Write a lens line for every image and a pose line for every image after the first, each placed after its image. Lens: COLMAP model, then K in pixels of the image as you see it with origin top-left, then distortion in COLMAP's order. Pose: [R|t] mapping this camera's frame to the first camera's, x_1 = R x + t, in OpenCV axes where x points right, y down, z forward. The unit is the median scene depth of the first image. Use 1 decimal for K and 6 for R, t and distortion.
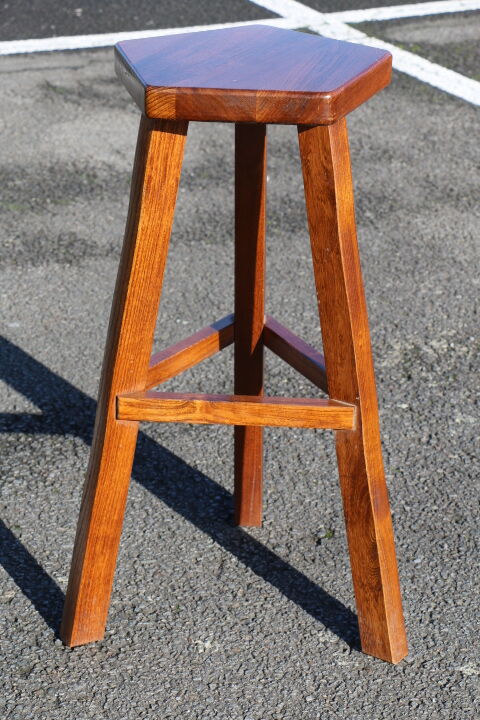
lens RADIAL K [[2065.9, 0, 240.0], [0, 2065.9, 360.0], [0, 0, 1]] dist [0.597439, 1.804249]
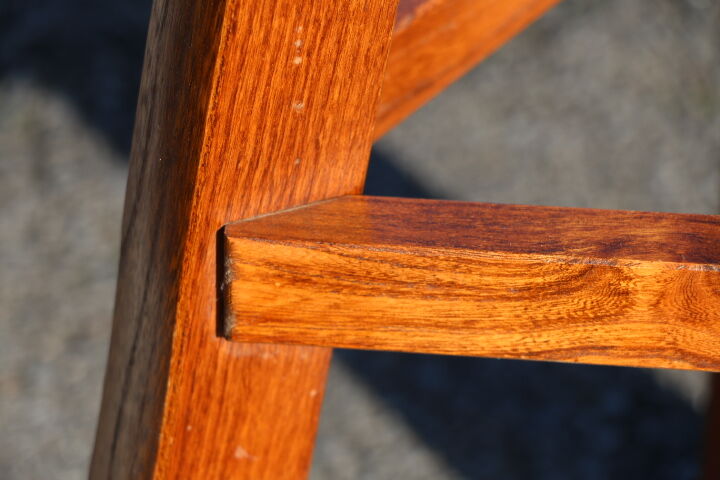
lens RADIAL K [[4440.3, 0, 360.0], [0, 4440.3, 240.0], [0, 0, 1]] dist [0.239389, 10.625220]
pose [[0.999843, 0.000798, -0.017728, -0.021662], [0.002325, 0.984485, 0.175451, -0.030235], [0.017593, -0.175465, 0.984329, 0.326756]]
